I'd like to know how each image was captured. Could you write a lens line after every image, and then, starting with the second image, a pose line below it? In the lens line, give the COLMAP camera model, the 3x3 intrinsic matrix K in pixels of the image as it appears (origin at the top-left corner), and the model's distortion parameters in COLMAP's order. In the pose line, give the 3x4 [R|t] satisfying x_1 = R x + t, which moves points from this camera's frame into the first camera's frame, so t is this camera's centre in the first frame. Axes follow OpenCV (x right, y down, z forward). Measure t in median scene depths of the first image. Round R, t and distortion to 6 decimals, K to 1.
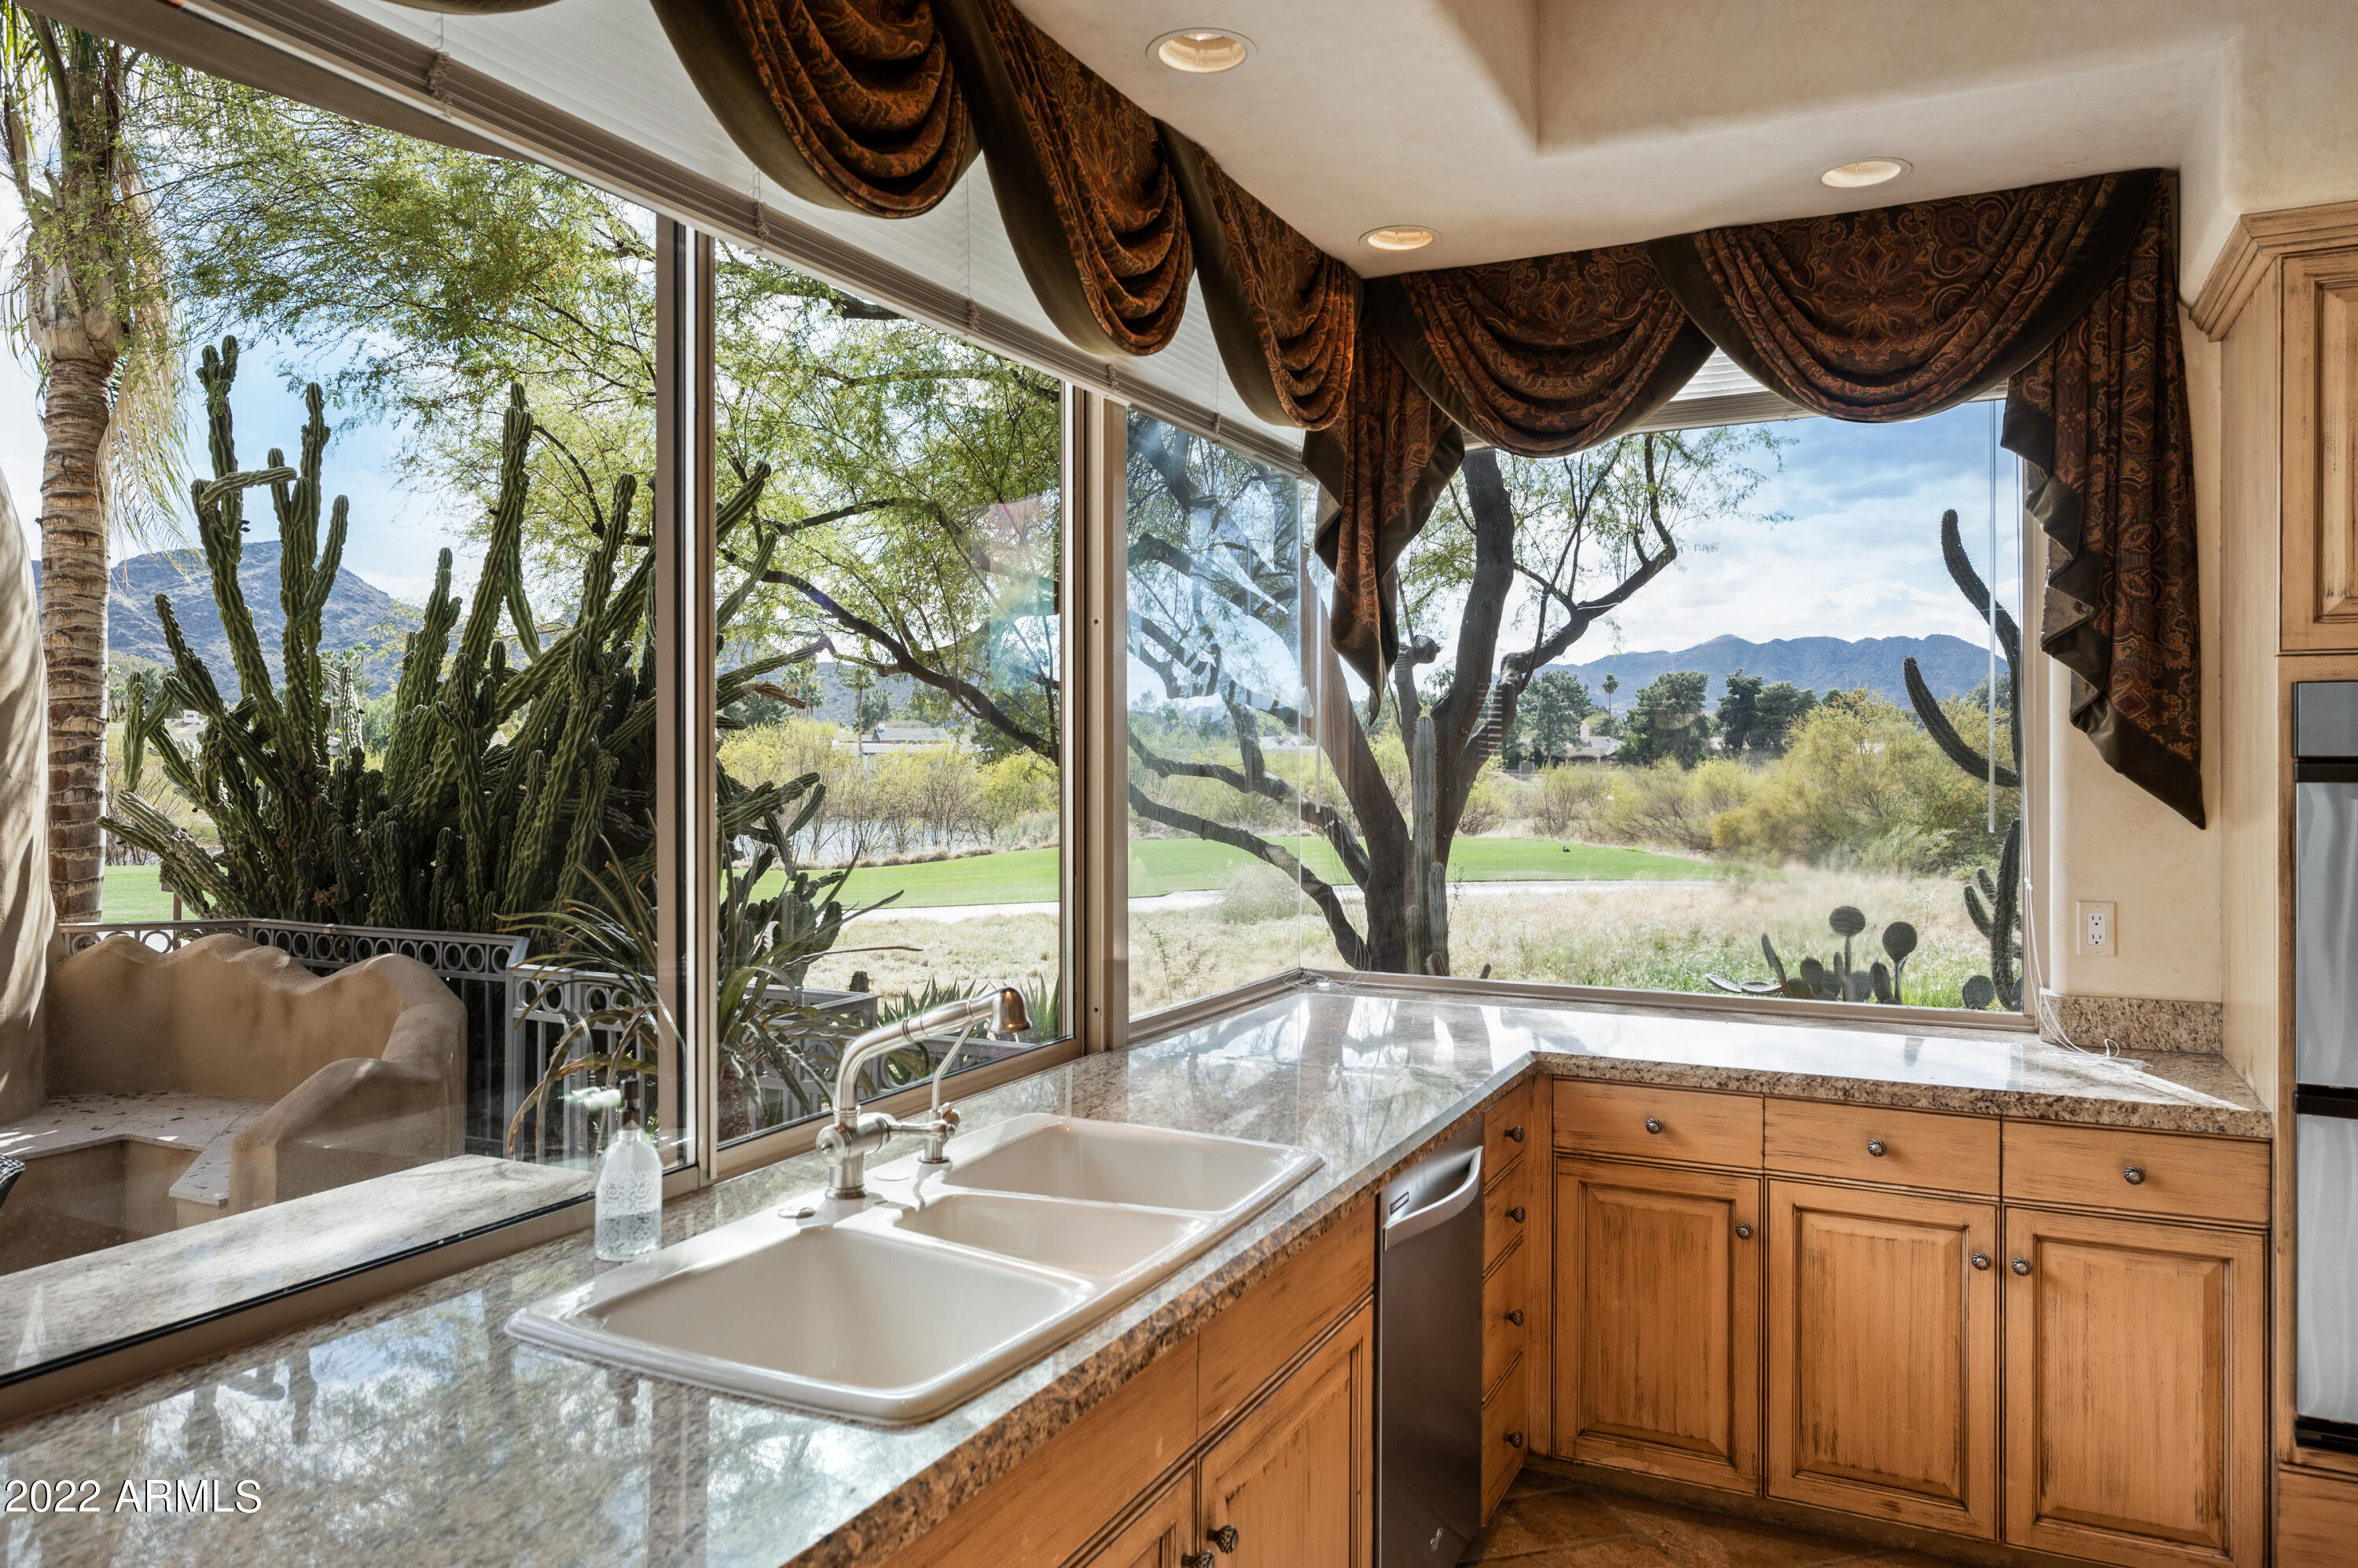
lens RADIAL K [[1577.7, 0, 1177.6], [0, 1577.7, 773.7], [0, 0, 1]] dist [-0.002038, -0.000481]
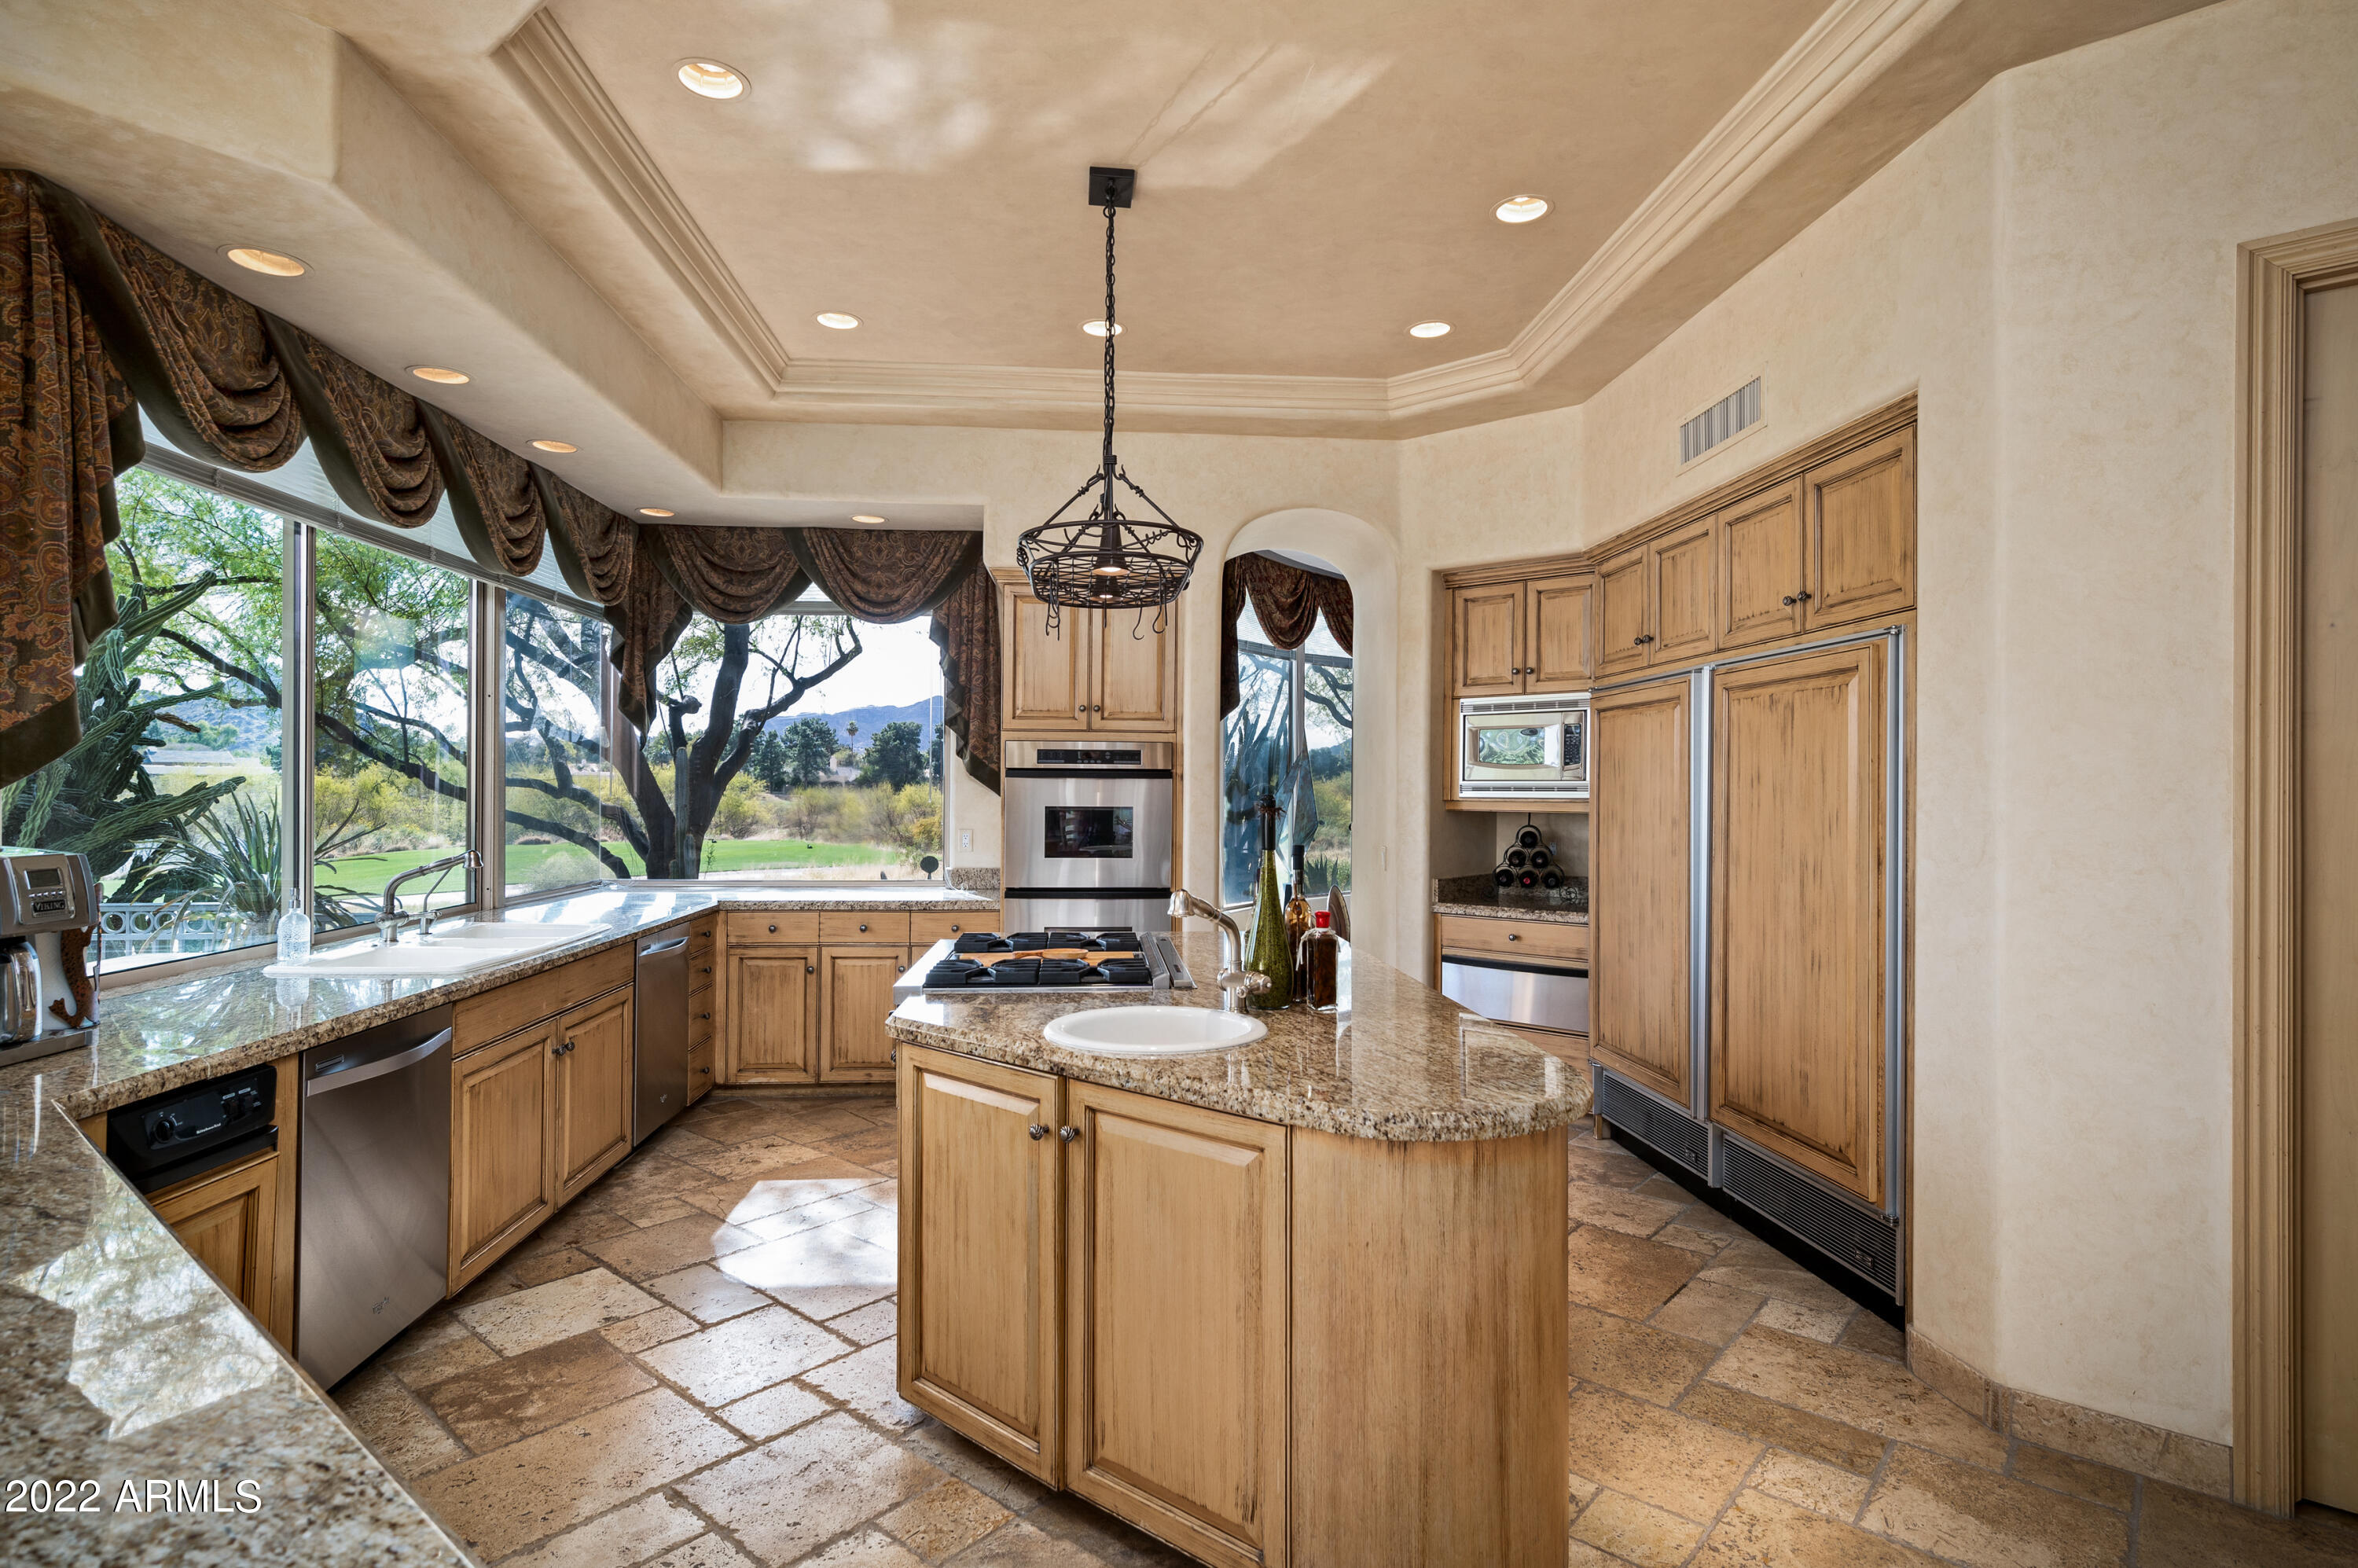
lens RADIAL K [[1194.9, 0, 1170.2], [0, 1194.9, 781.7], [0, 0, 1]] dist [0.010418, -0.000053]
pose [[0.866065, 0.006189, 0.499893, -0.053602], [-0.000167, 0.999927, -0.012091, 0.026009], [-0.499931, 0.010389, 0.866003, -0.641930]]
